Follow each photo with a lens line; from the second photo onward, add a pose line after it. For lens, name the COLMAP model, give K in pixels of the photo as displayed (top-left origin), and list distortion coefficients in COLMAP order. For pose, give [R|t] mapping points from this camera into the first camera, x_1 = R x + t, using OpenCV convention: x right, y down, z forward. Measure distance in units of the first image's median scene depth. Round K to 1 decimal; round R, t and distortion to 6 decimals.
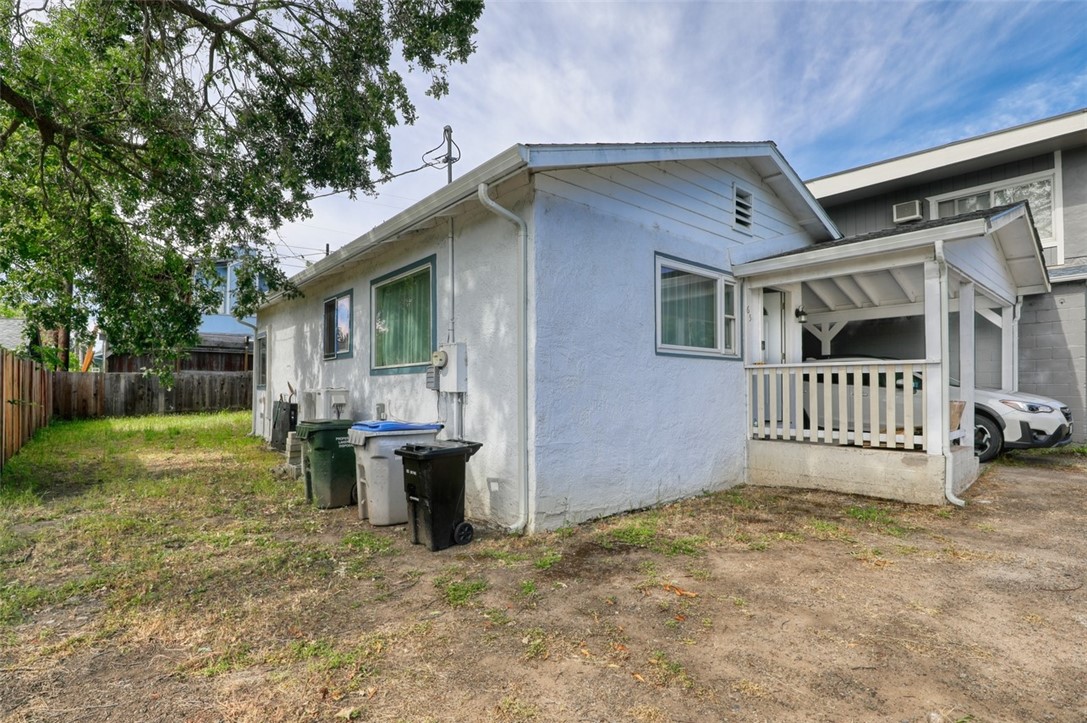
lens RADIAL K [[513.6, 0, 541.8], [0, 513.6, 385.4], [0, 0, 1]] dist [0.000381, 0.000044]
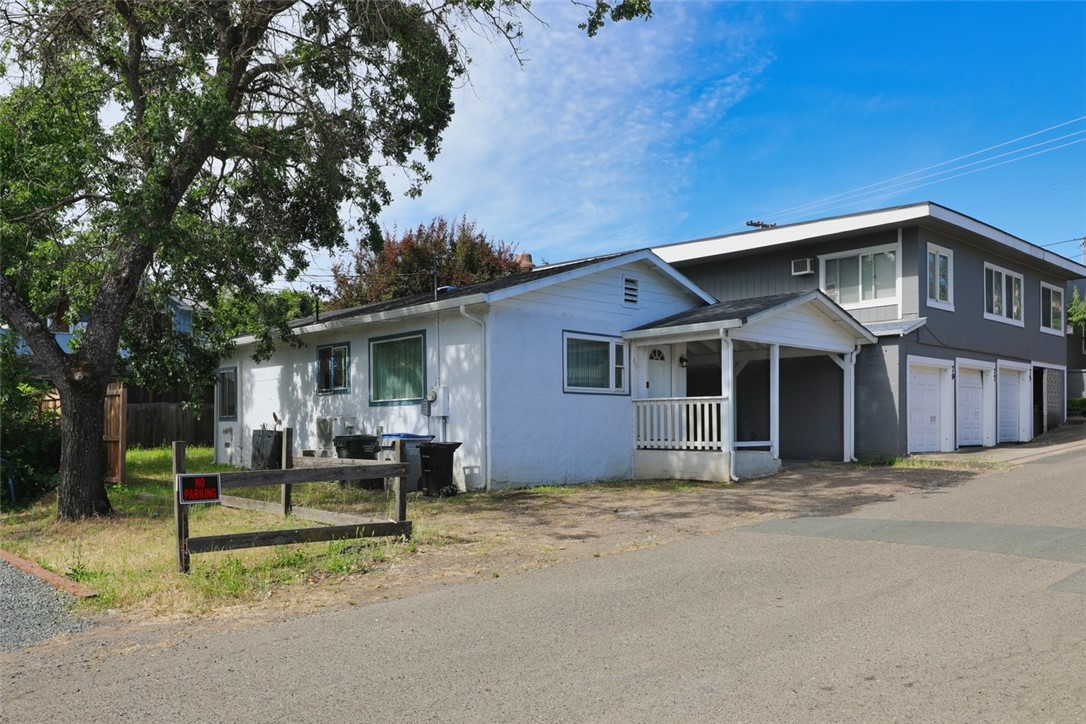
lens RADIAL K [[873.3, 0, 544.1], [0, 873.3, 435.3], [0, 0, 1]] dist [-0.004954, -0.001426]
pose [[0.998015, -0.003987, 0.062845, -0.011747], [0.003331, 0.999939, 0.010542, 0.037131], [-0.062884, -0.010312, 0.997968, -1.465262]]
